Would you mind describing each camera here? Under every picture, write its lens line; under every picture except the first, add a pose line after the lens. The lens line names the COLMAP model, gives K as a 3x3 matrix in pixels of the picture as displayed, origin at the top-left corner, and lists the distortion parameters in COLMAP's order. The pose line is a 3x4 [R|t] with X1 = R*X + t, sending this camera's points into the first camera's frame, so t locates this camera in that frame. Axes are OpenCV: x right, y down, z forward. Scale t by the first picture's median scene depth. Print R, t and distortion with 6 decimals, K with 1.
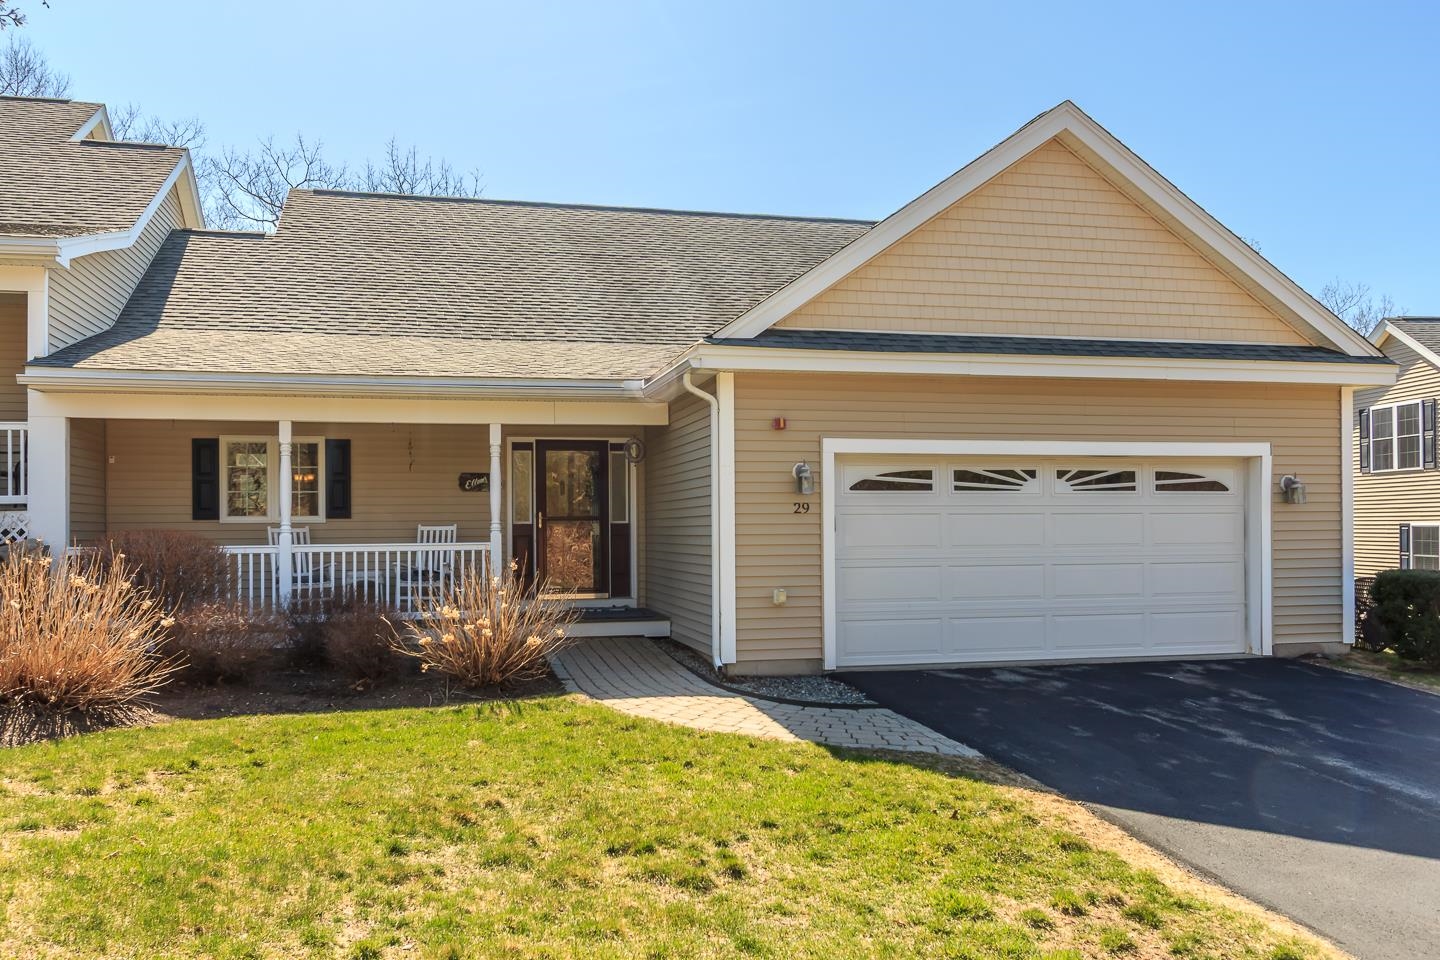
lens RADIAL K [[1143.9, 0, 653.9], [0, 1143.9, 481.7], [0, 0, 1]] dist [0.006064, -0.002210]
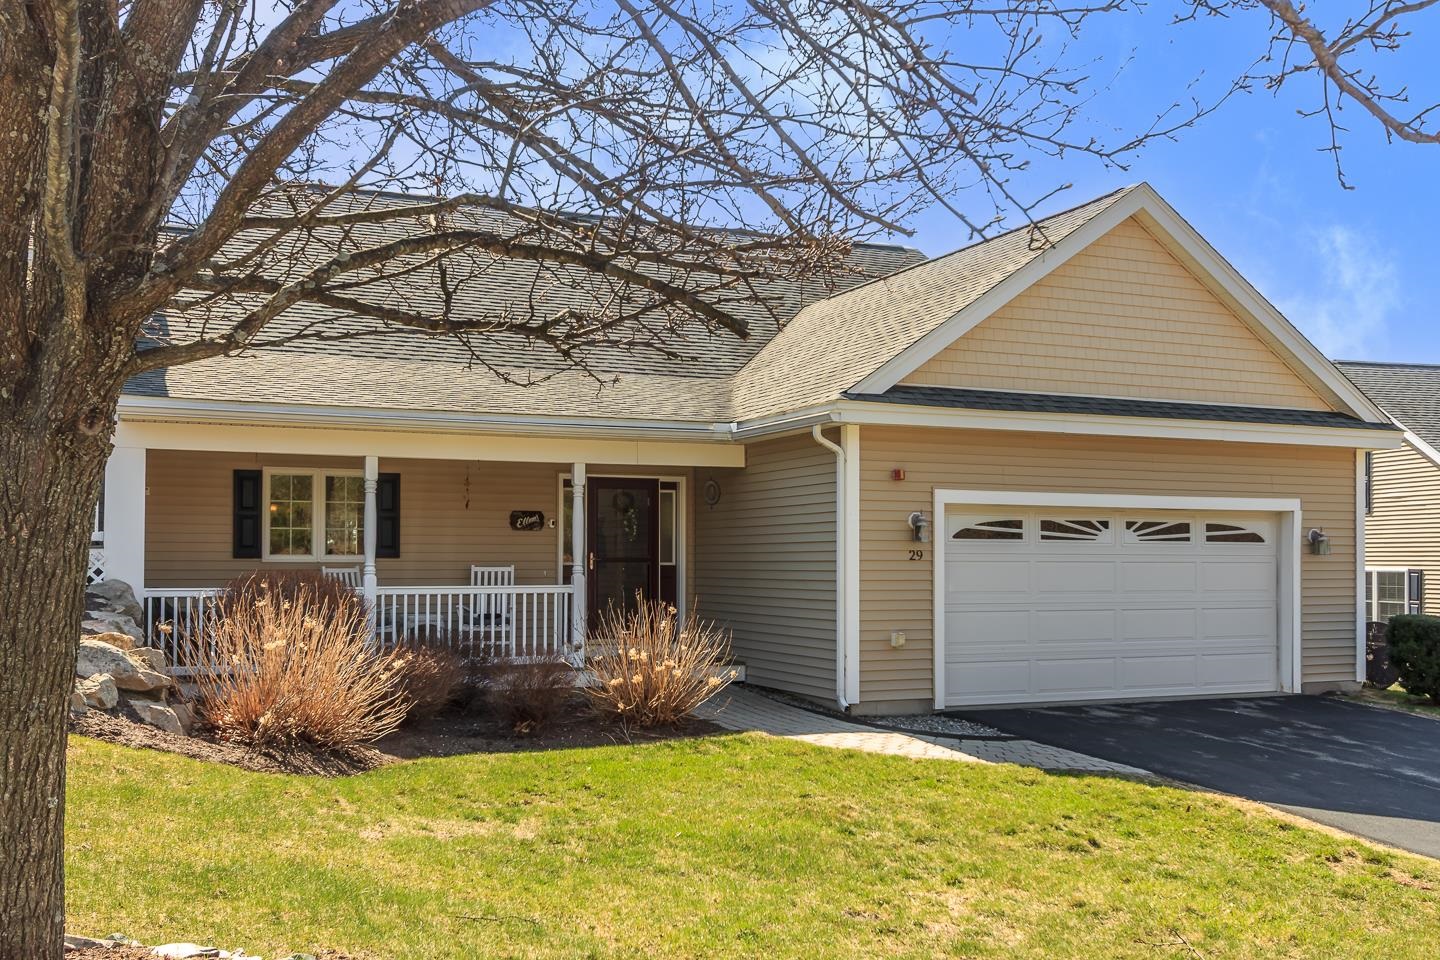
lens RADIAL K [[1394.2, 0, 720.0], [0, 1394.2, 480.0], [0, 0, 1]] dist [0.009096, 0.006223]
pose [[0.978941, 0.021372, 0.203024, -0.286451], [-0.017693, 0.999645, -0.019920, -0.016070], [-0.203377, 0.015909, 0.978971, -0.202985]]
